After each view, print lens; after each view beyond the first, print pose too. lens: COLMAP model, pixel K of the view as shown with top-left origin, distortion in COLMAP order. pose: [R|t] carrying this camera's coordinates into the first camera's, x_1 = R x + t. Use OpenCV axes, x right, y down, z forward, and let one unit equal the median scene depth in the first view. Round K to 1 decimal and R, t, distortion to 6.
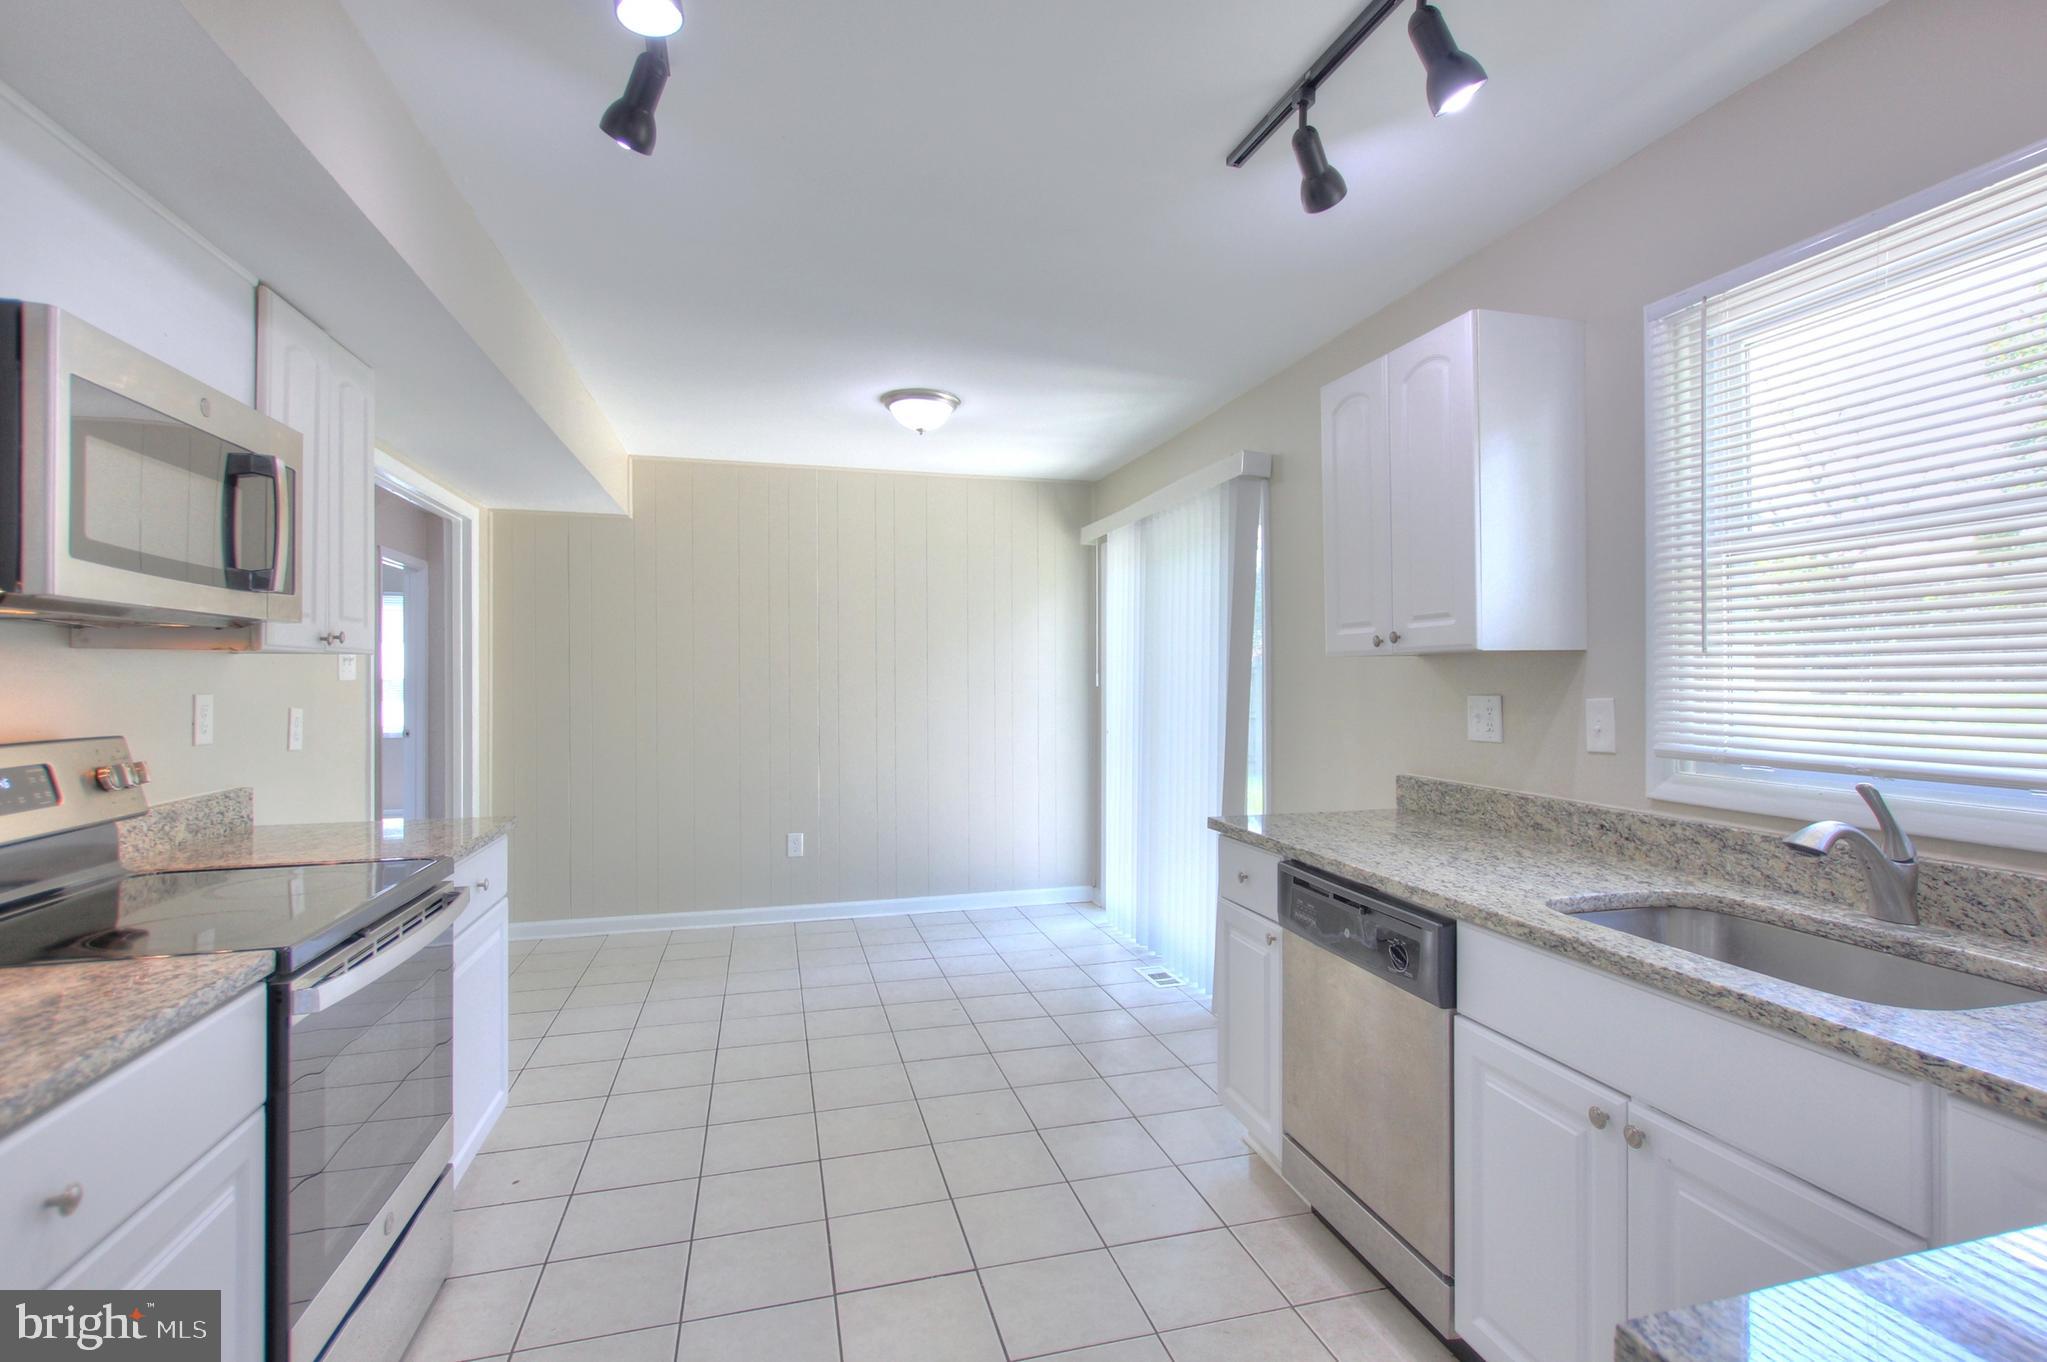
lens RADIAL K [[990.9, 0, 1079.6], [0, 990.9, 670.0], [0, 0, 1]] dist [0.002856, 0.000418]
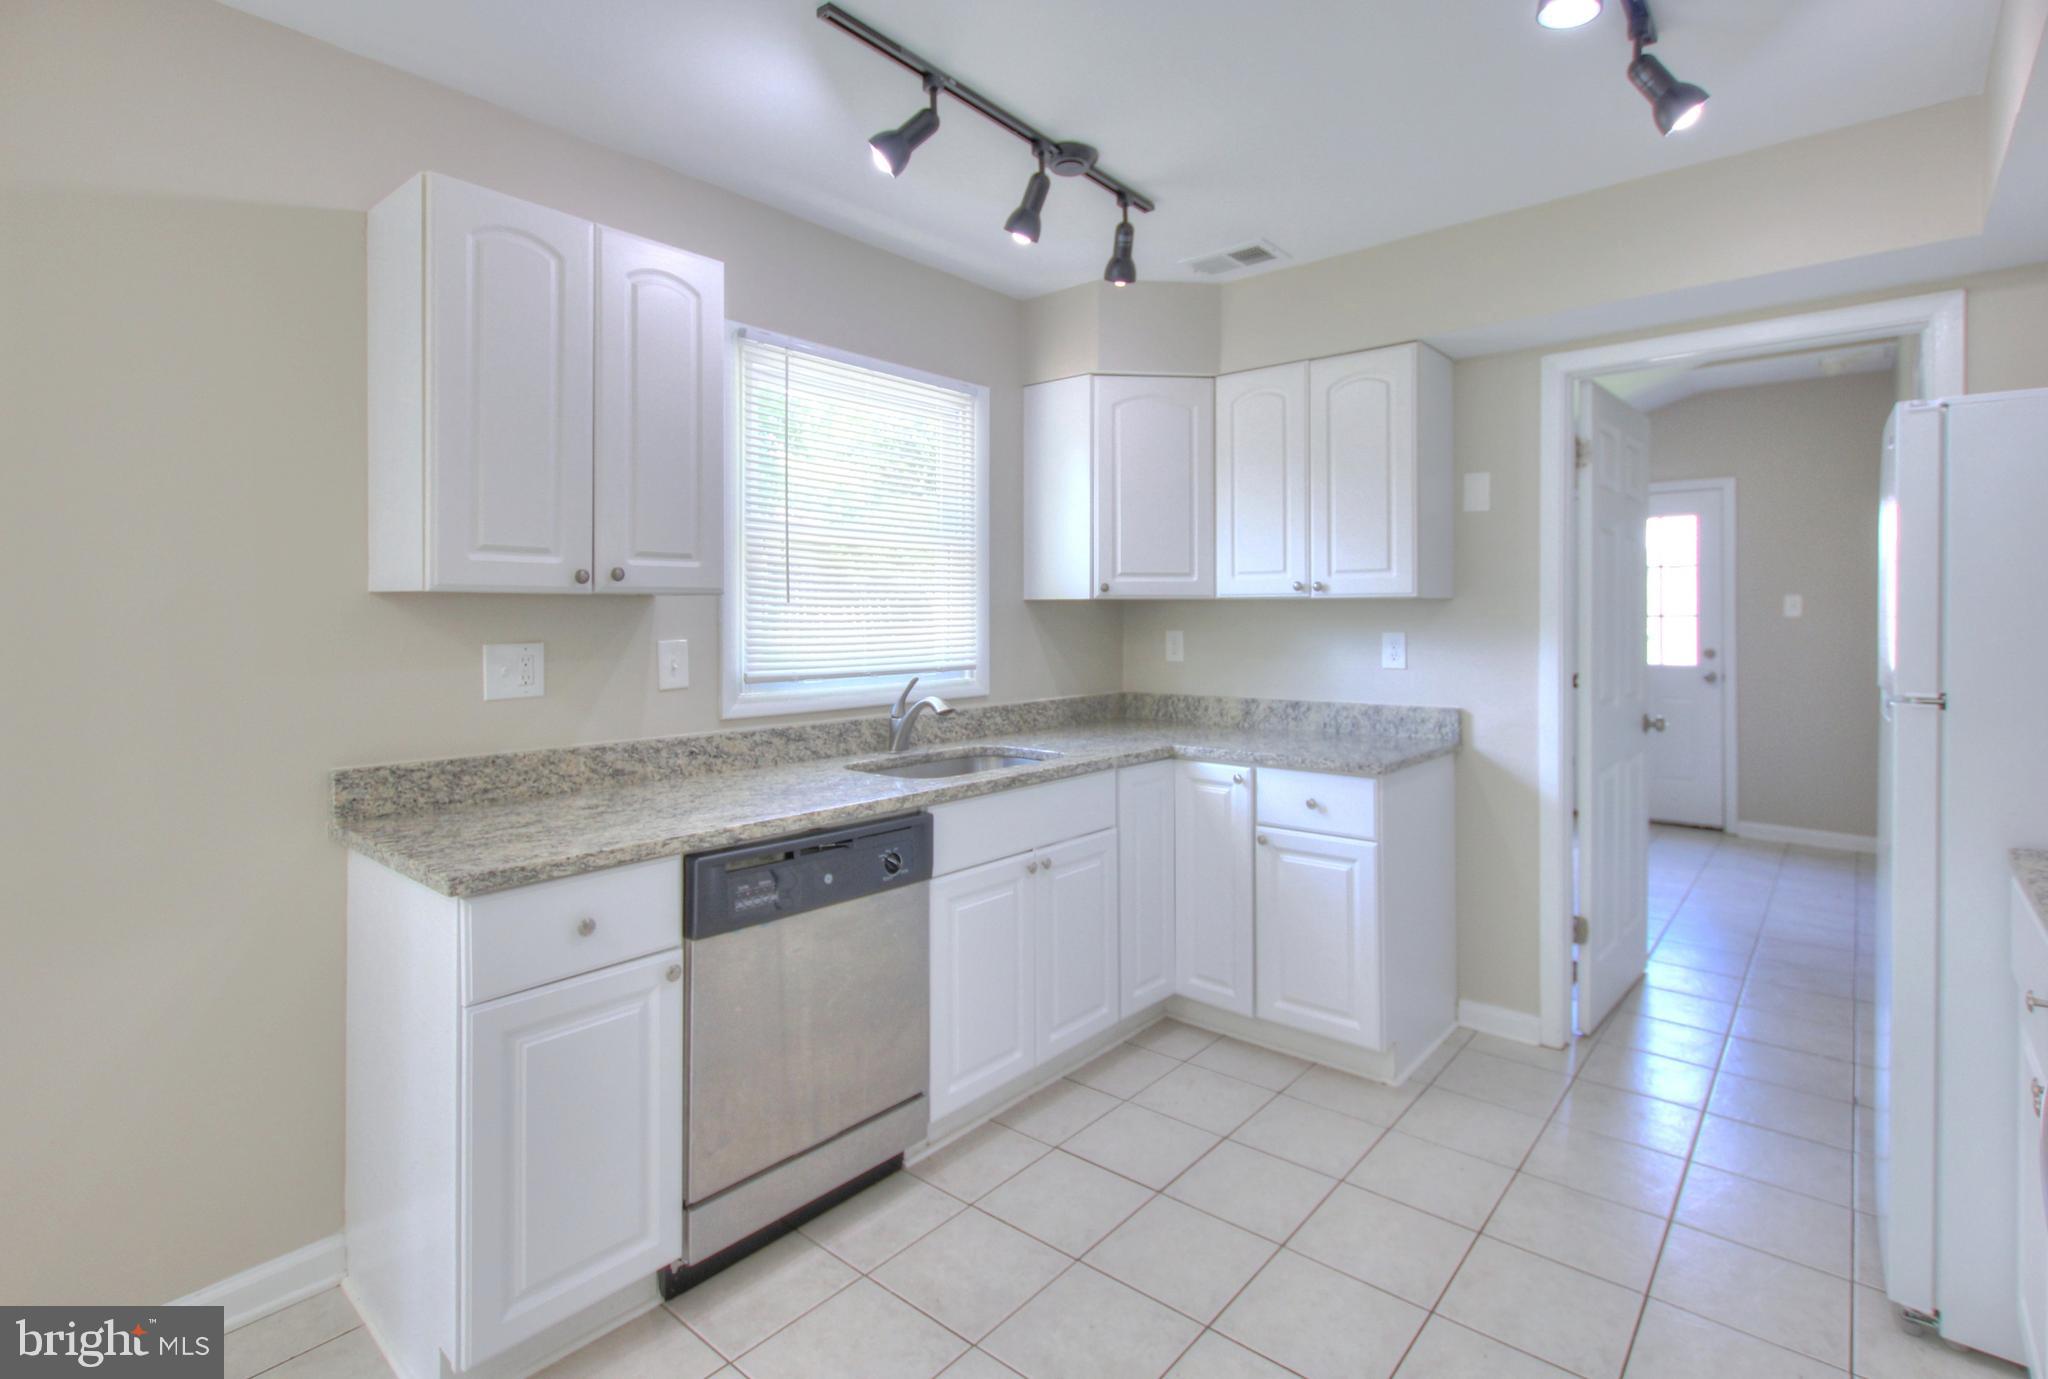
lens RADIAL K [[977.7, 0, 1034.9], [0, 977.7, 620.5], [0, 0, 1]] dist [0.001275, 0.000560]
pose [[-0.538829, -0.000686, 0.842415, -0.603678], [-0.003876, 0.999991, -0.001665, 0.006738], [-0.842406, -0.004162, -0.538827, 1.229544]]
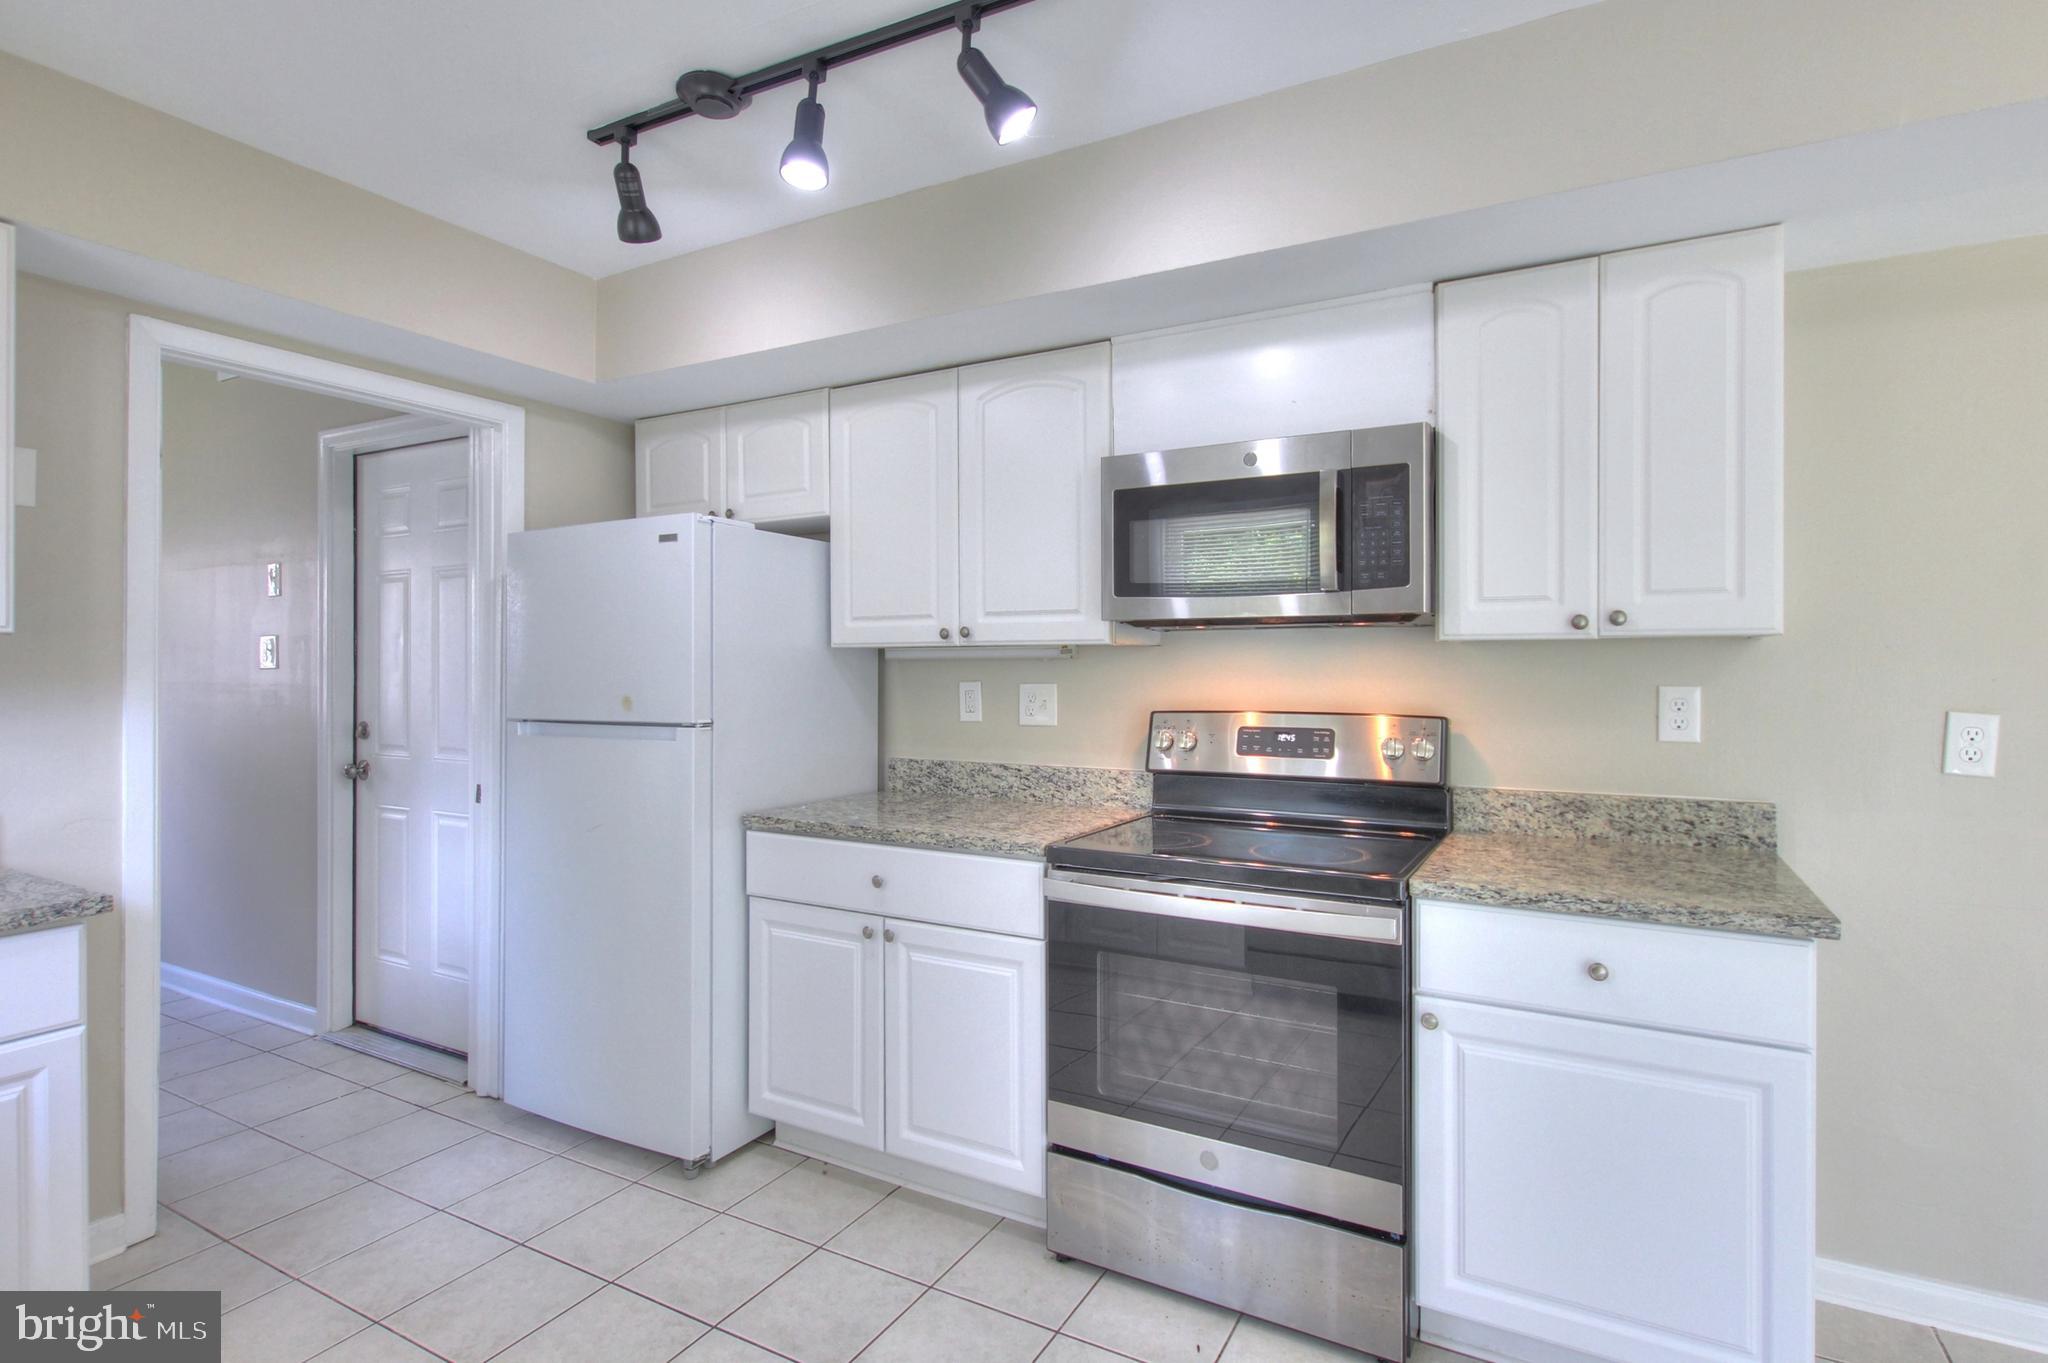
lens RADIAL K [[991.4, 0, 1080.1], [0, 991.4, 670.5], [0, 0, 1]] dist [0.002856, 0.000418]
pose [[-0.704792, 0.003304, -0.709407, 0.145185], [0.005713, 0.999983, -0.001019, 0.008011], [0.709391, -0.004771, -0.704799, 1.305485]]
